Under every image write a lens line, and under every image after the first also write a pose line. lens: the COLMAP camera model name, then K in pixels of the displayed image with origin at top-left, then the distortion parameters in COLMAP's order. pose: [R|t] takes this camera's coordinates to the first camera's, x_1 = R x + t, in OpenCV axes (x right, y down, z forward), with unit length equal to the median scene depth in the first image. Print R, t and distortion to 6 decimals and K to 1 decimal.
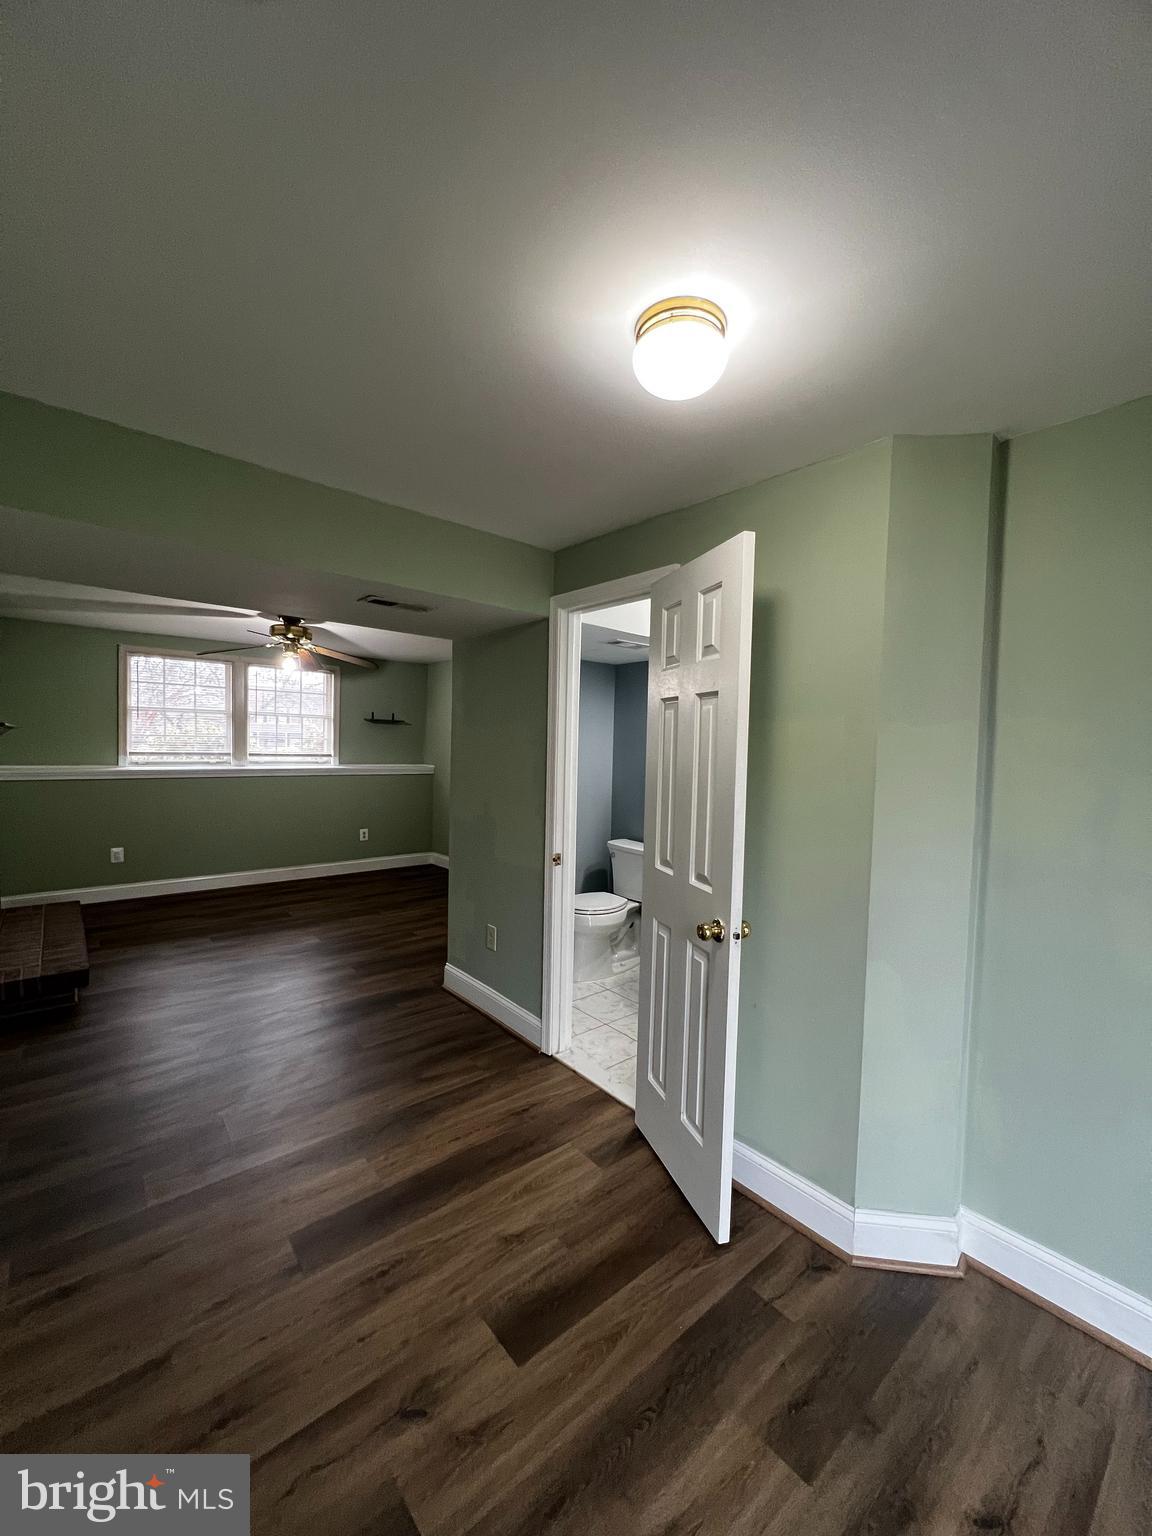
lens RADIAL K [[611.7, 0, 573.7], [0, 611.7, 767.3], [0, 0, 1]] dist [-0.001381, -0.000239]
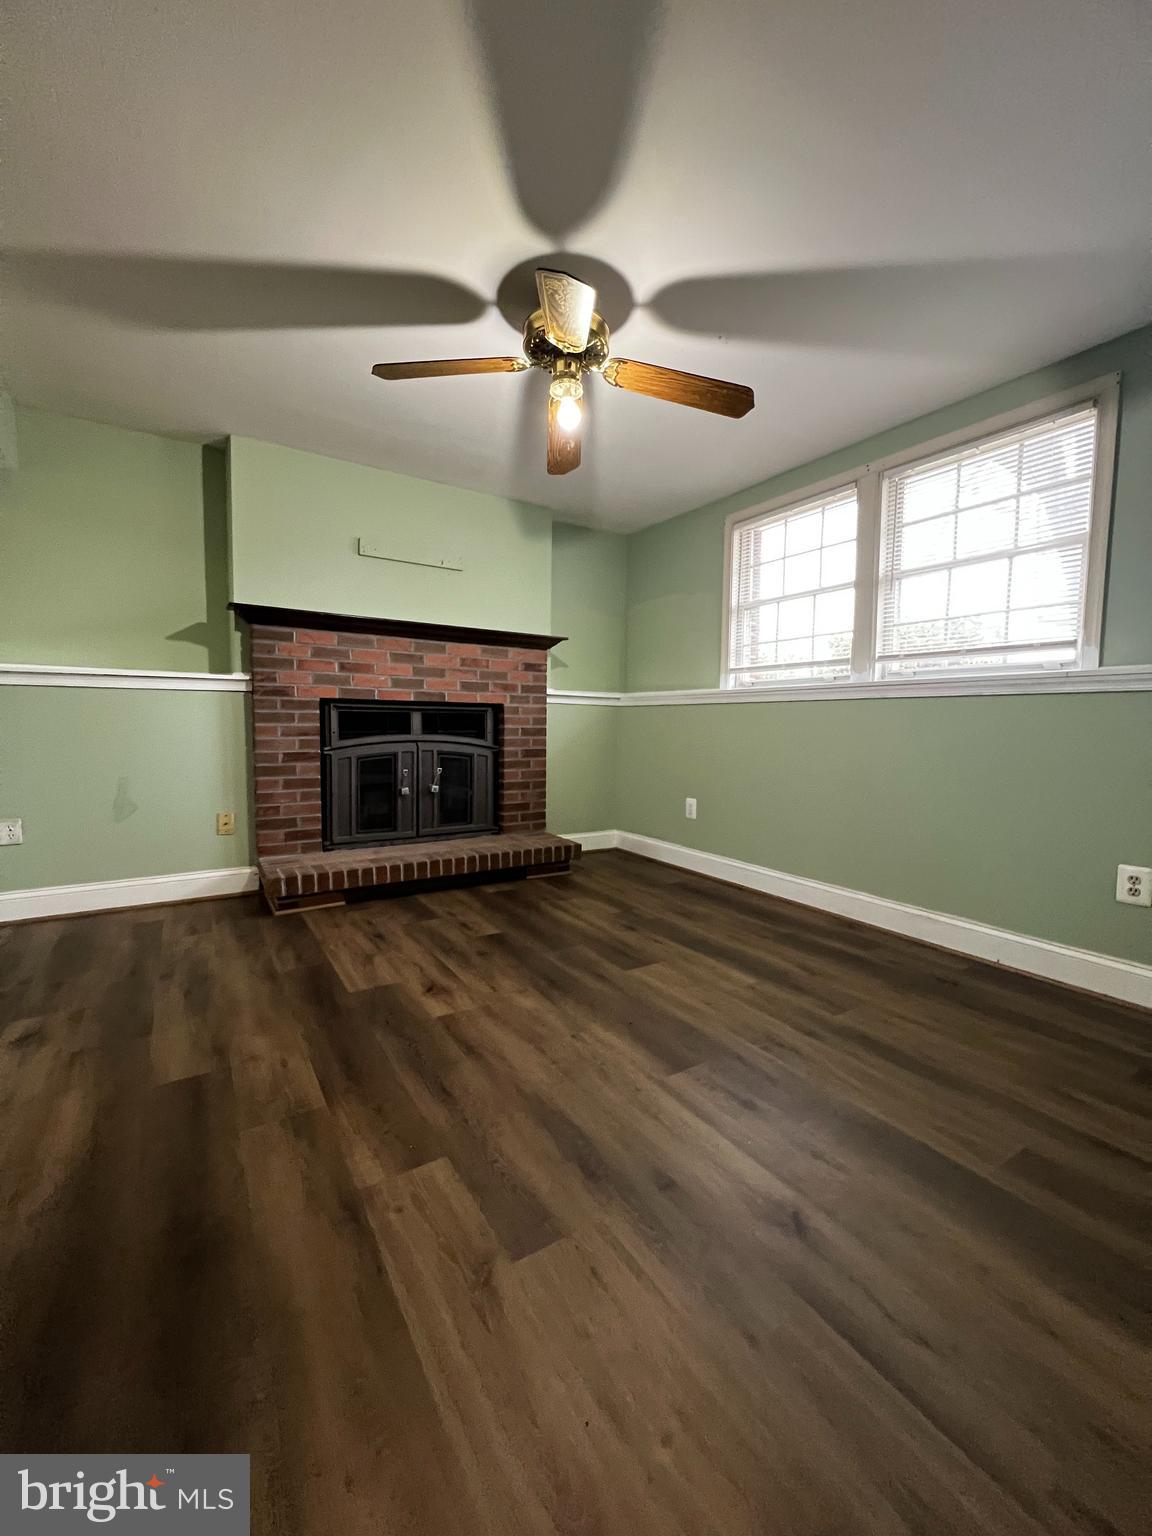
lens RADIAL K [[611.7, 0, 576.0], [0, 611.7, 769.8], [0, 0, 1]] dist [-0.001381, -0.000239]
pose [[-0.130642, 0.048368, -0.990249, -0.001135], [-0.055151, 0.996908, 0.055969, 0.061549], [0.989895, 0.061925, -0.127570, 0.921048]]
